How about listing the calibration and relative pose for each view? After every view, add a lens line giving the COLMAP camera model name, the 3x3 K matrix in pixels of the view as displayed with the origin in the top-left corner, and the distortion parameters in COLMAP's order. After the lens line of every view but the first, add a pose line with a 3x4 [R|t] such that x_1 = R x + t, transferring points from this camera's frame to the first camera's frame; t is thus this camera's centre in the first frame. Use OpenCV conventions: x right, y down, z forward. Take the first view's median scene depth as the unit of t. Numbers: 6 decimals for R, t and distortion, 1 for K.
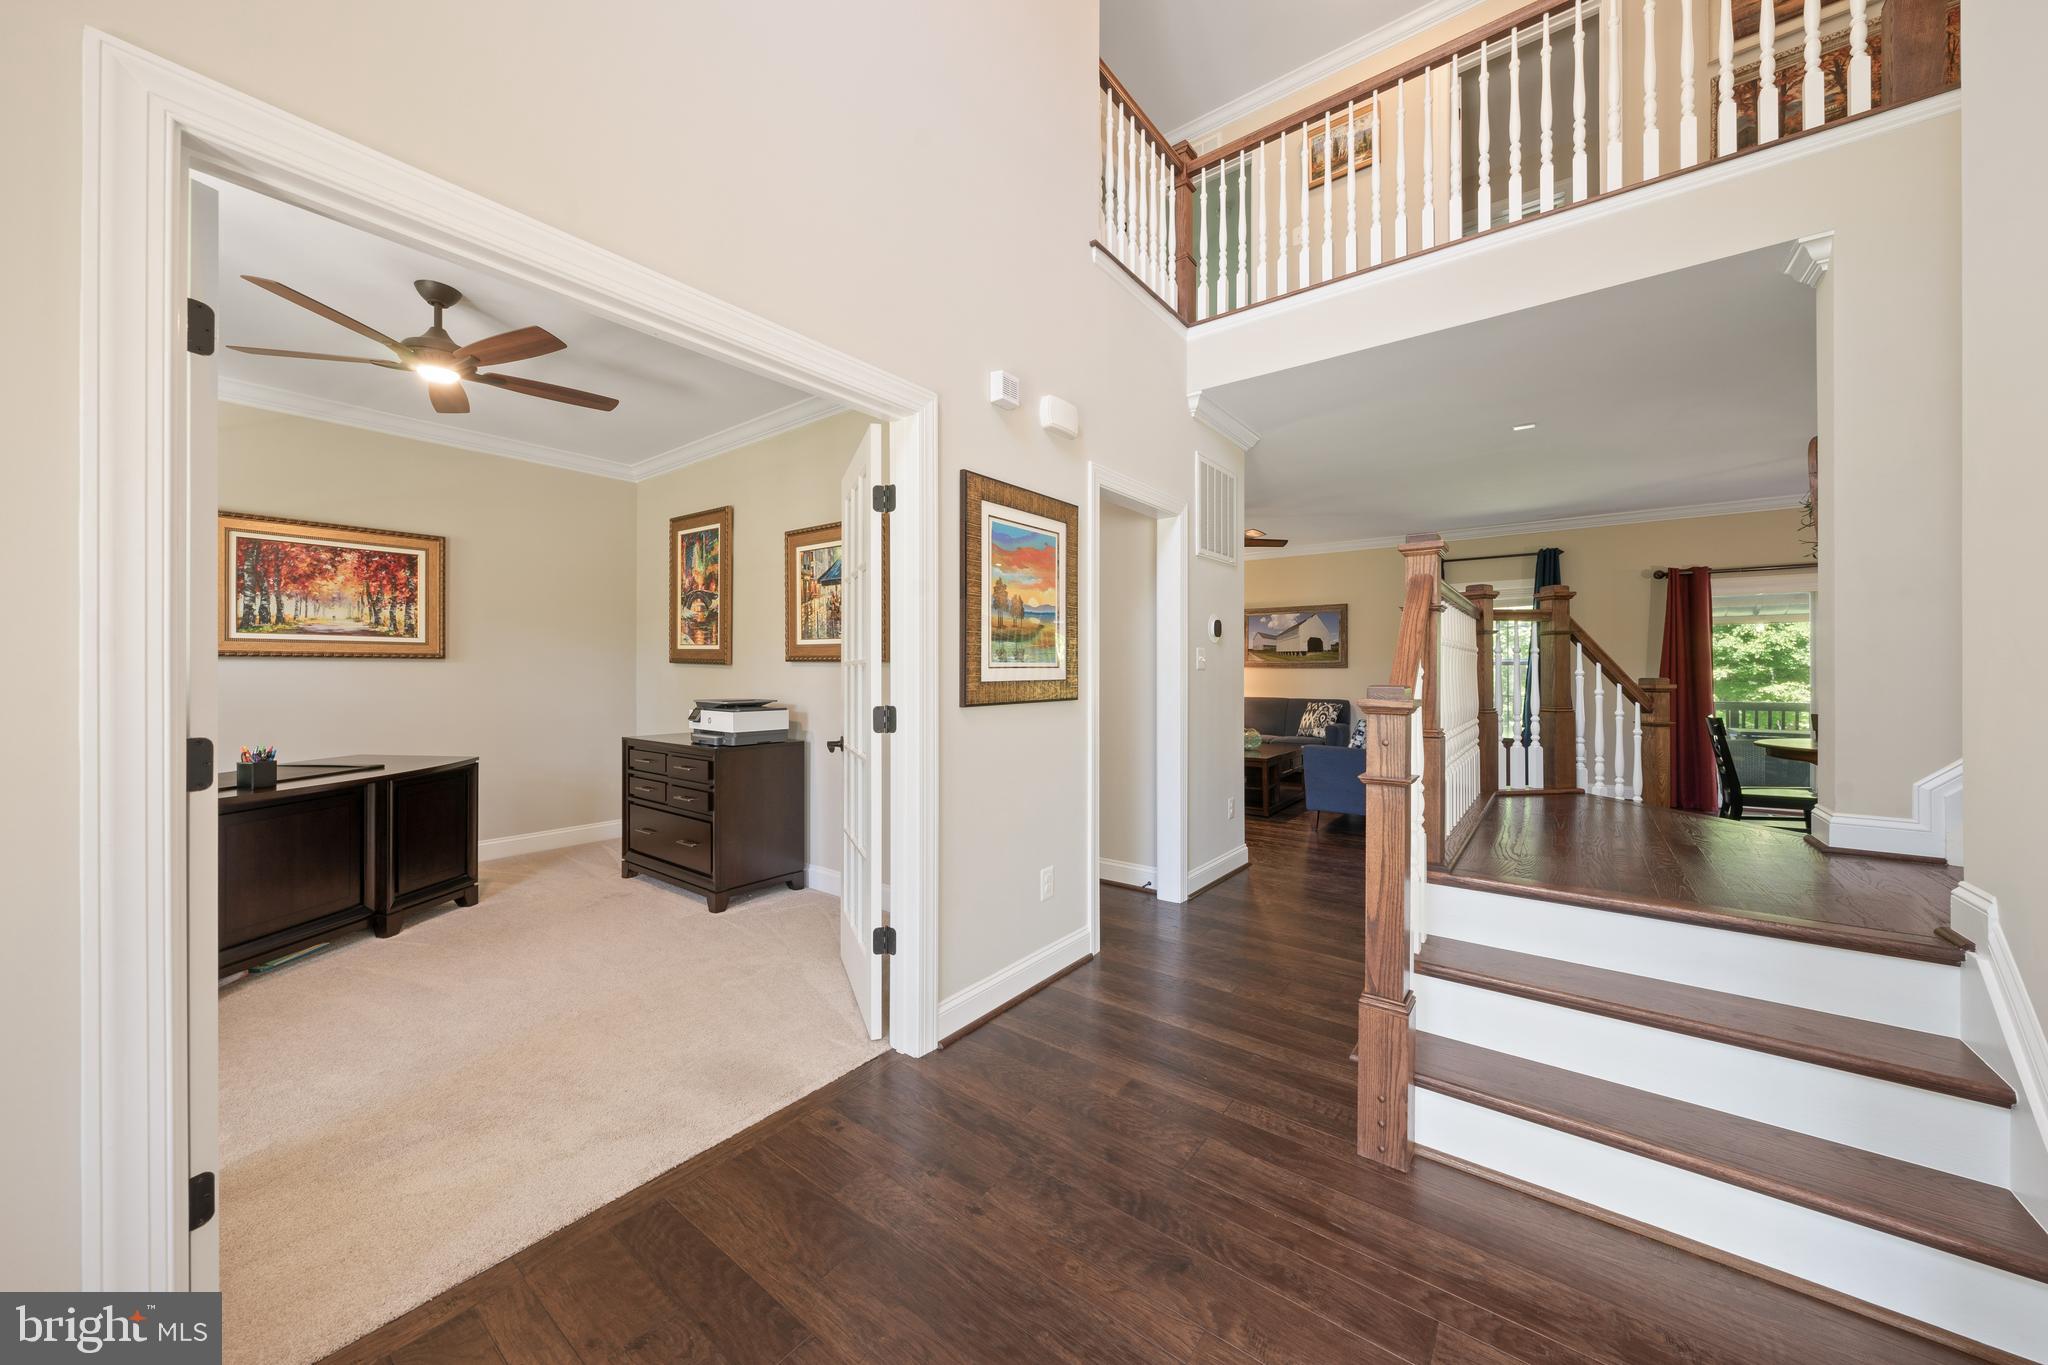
lens RADIAL K [[720.9, 0, 1018.9], [0, 720.9, 671.0], [0, 0, 1]] dist [-0.001189, 0.000008]
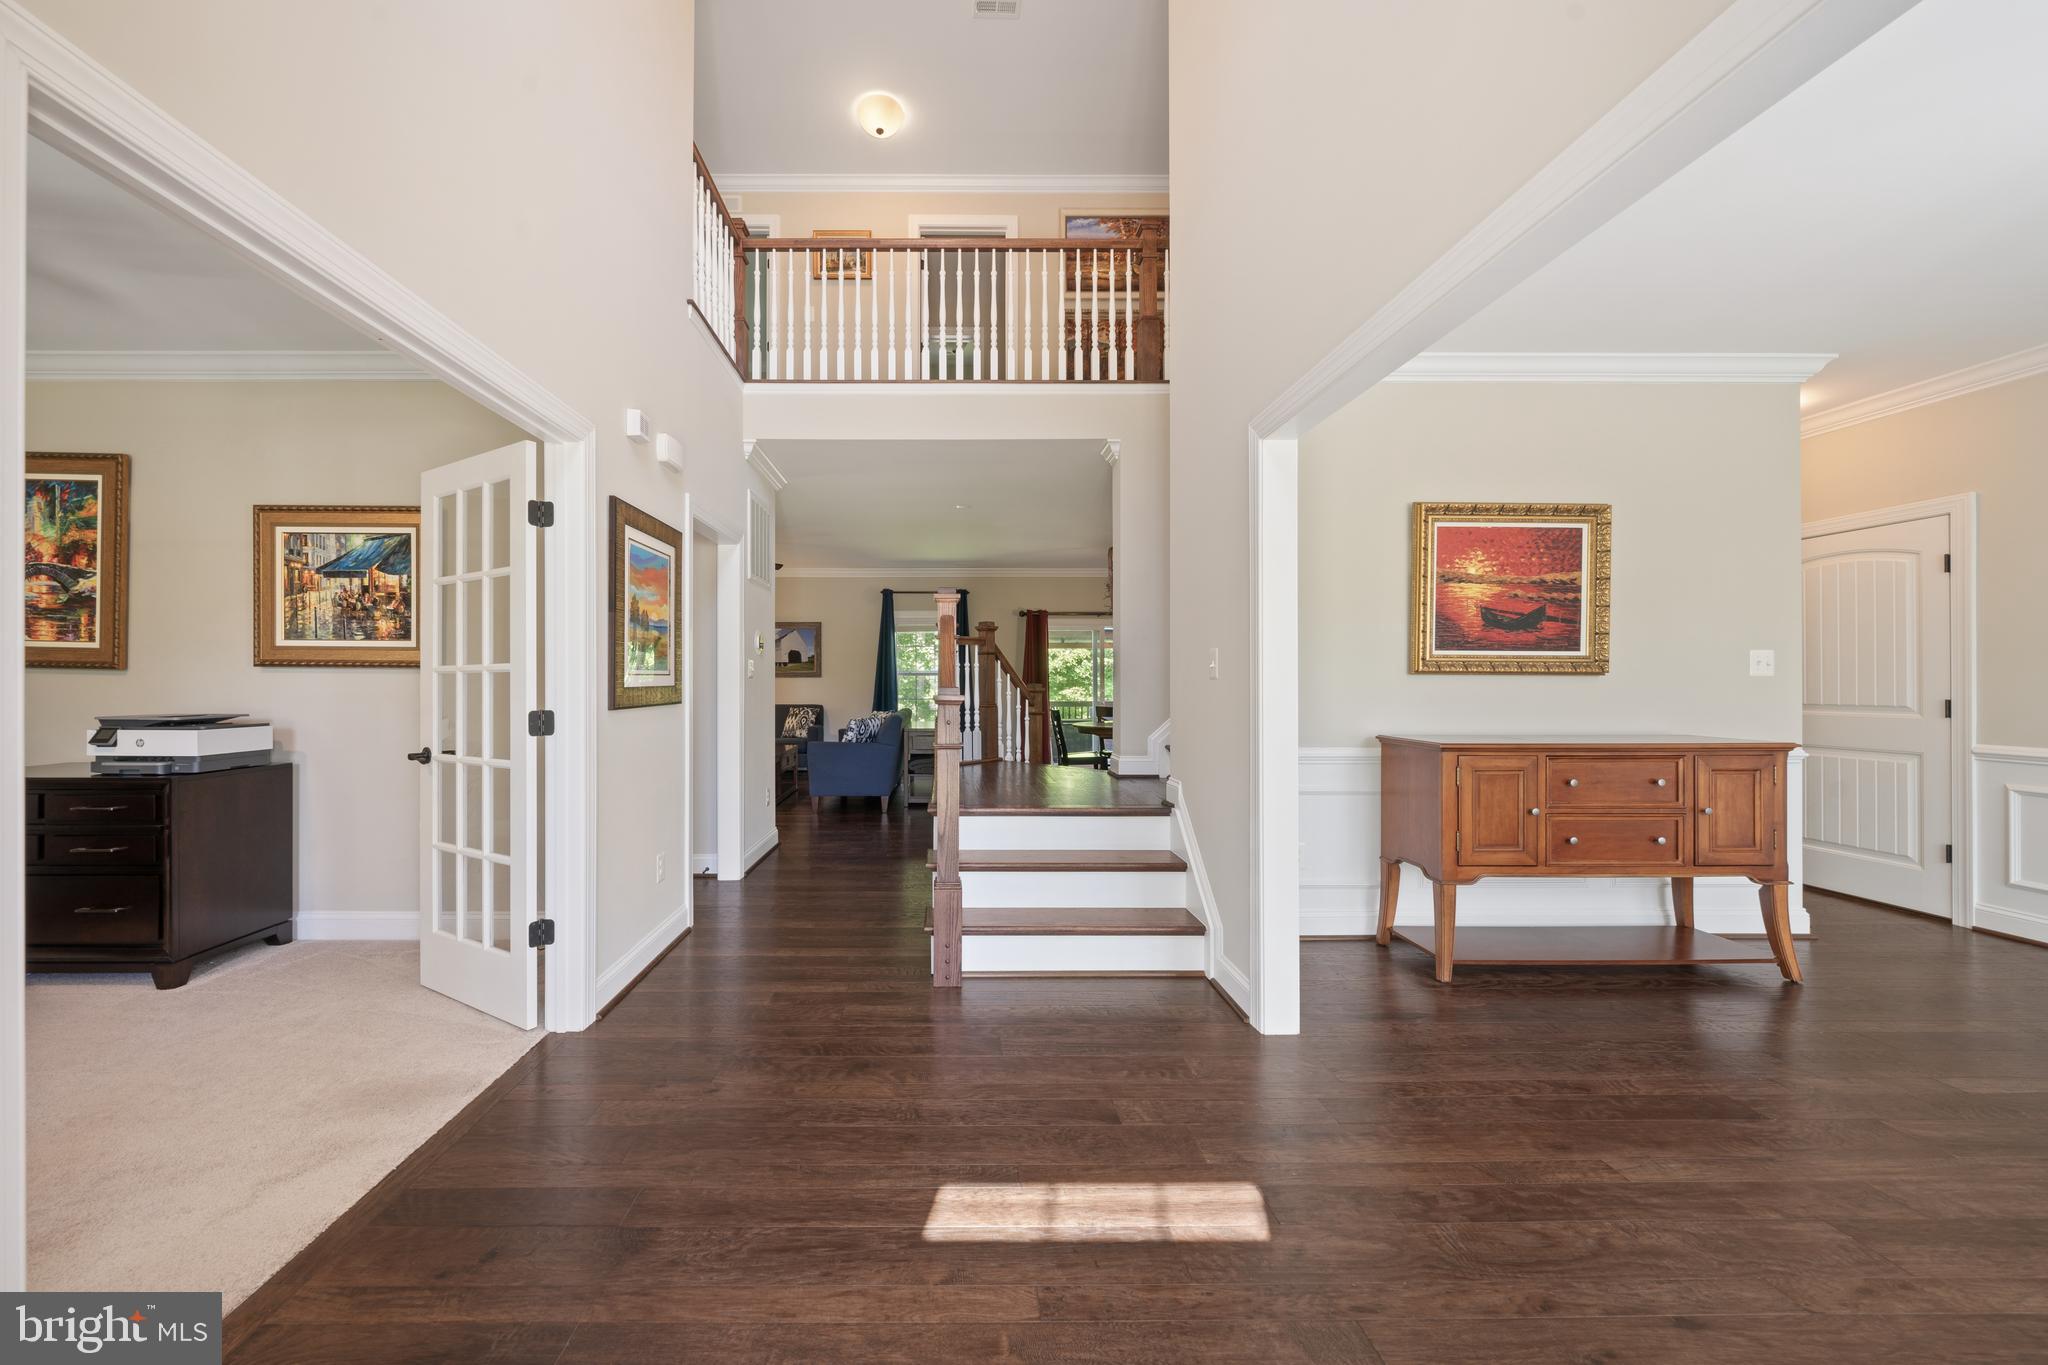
lens RADIAL K [[729.5, 0, 954.9], [0, 729.5, 680.1], [0, 0, 1]] dist [-0.000484, -0.000029]
pose [[0.785846, 0.000521, 0.618422, -0.220353], [0.000093, 1.000000, -0.000961, 0.003203], [-0.618422, 0.000813, 0.785845, -0.127348]]
